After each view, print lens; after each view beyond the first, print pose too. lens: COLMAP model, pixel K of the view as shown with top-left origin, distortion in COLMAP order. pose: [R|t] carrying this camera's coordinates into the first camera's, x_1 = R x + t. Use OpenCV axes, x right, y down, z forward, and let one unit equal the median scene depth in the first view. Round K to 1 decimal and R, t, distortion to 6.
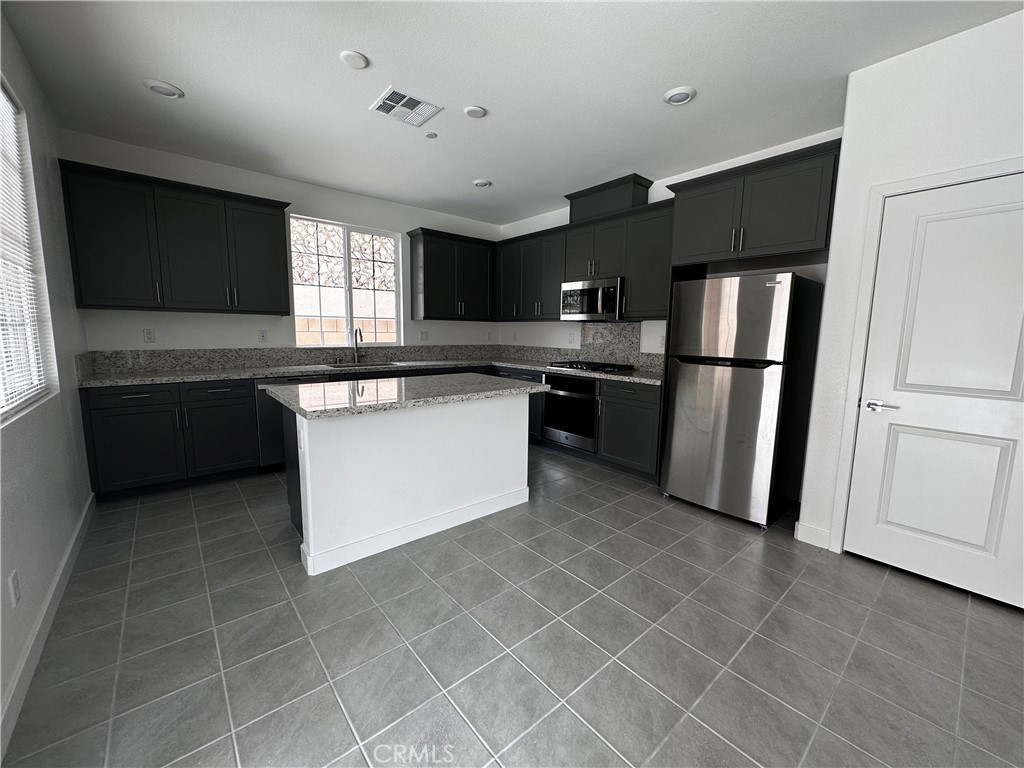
lens RADIAL K [[408.1, 0, 510.3], [0, 408.1, 383.6], [0, 0, 1]] dist [-0.002167, 0.000068]
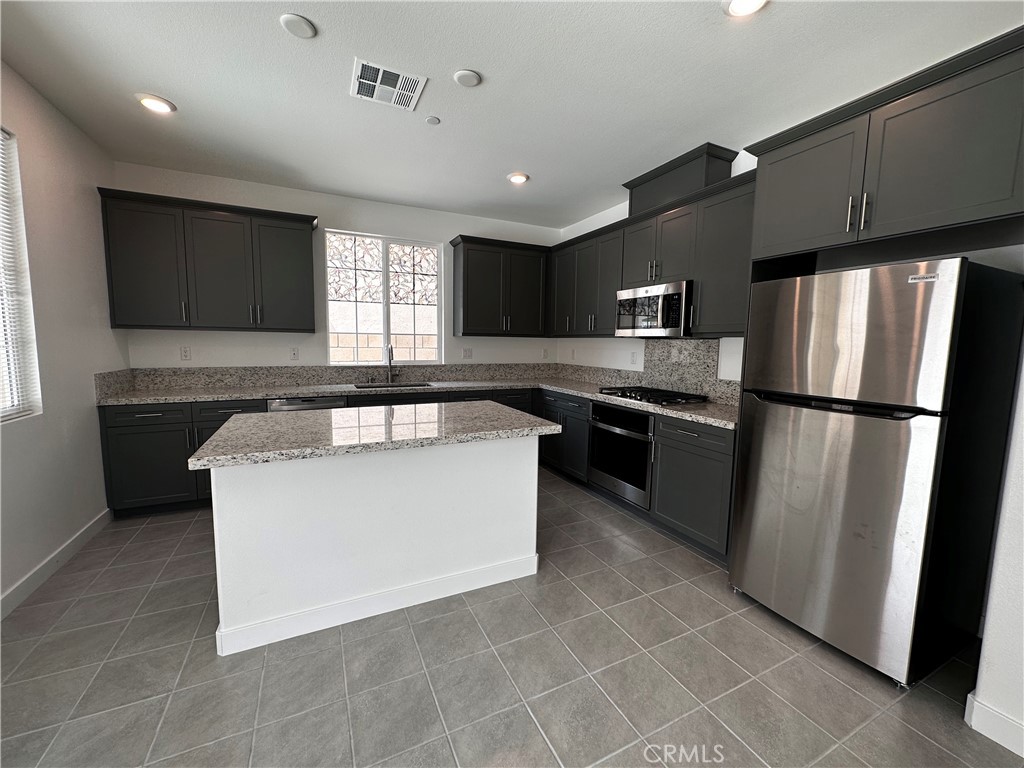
lens RADIAL K [[408.1, 0, 510.3], [0, 408.1, 383.6], [0, 0, 1]] dist [-0.002167, 0.000068]
pose [[0.968314, 0.025746, -0.248406, 0.137850], [-0.033365, 0.999092, -0.026510, -0.036148], [0.247498, 0.033958, 0.968293, 0.181271]]
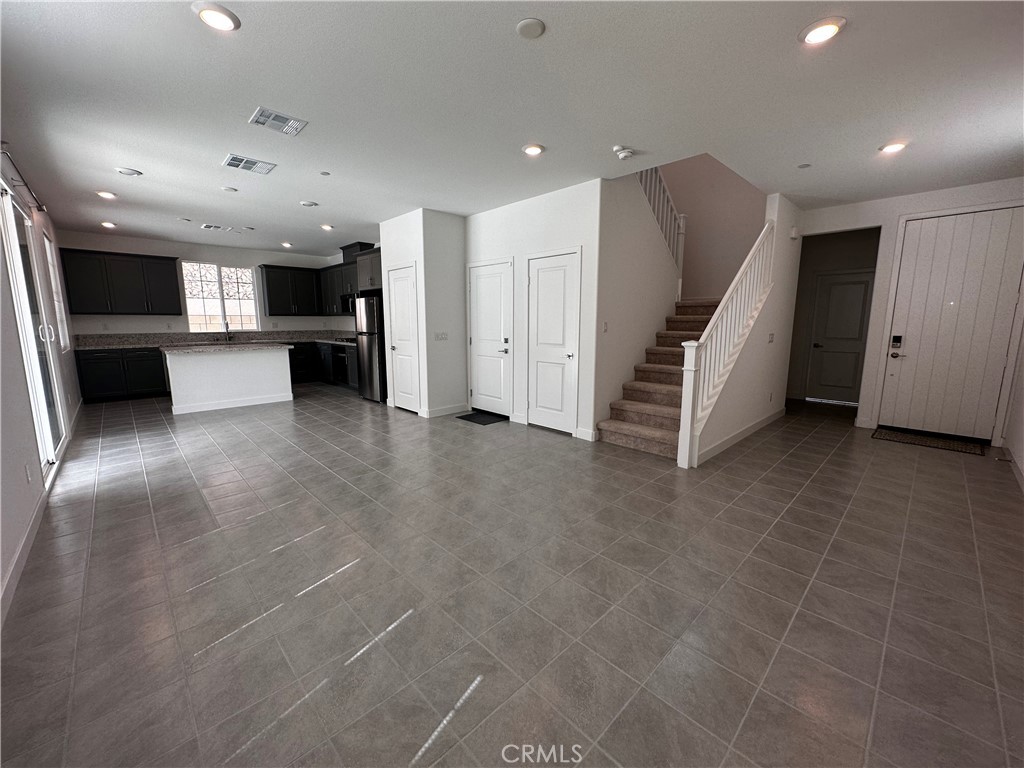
lens RADIAL K [[408.1, 0, 510.3], [0, 408.1, 383.6], [0, 0, 1]] dist [-0.002167, 0.000068]
pose [[0.997958, -0.023233, 0.059496, 0.837290], [0.021726, 0.999429, 0.025860, 0.131029], [-0.060063, -0.024515, 0.997894, -0.965431]]
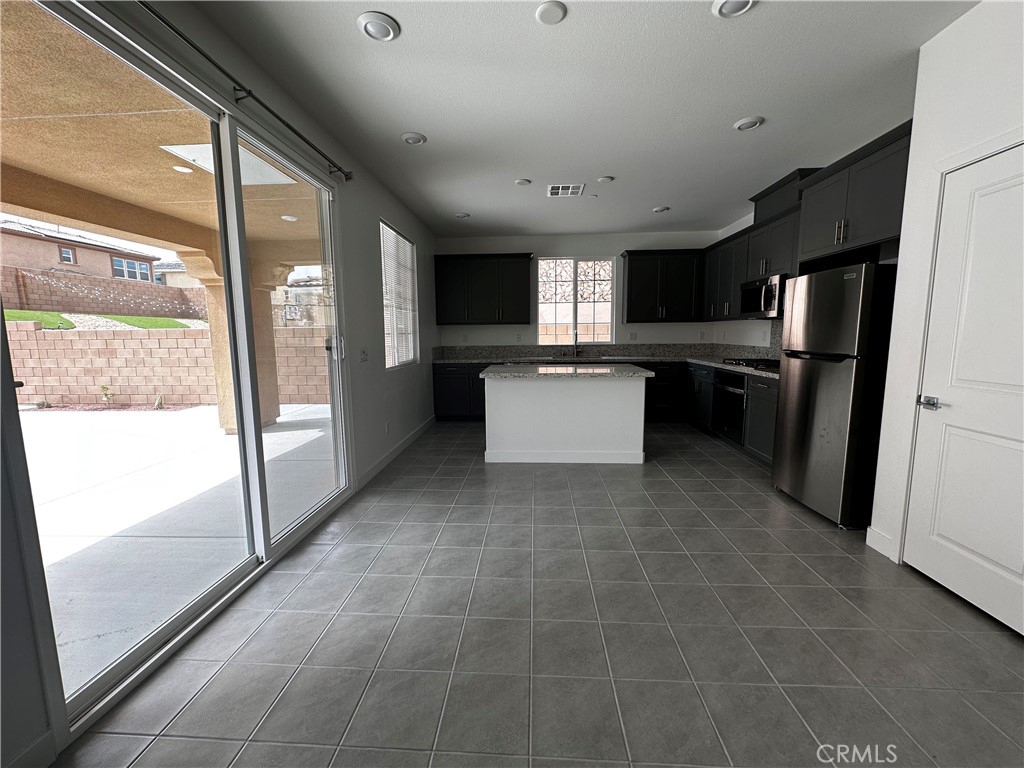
lens RADIAL K [[408.1, 0, 510.3], [0, 408.1, 383.6], [0, 0, 1]] dist [-0.002167, 0.000068]
pose [[0.722337, 0.063566, -0.688614, 0.471604], [-0.068148, 0.997463, 0.020591, 0.031181], [0.688175, 0.032054, 0.724836, -0.168610]]
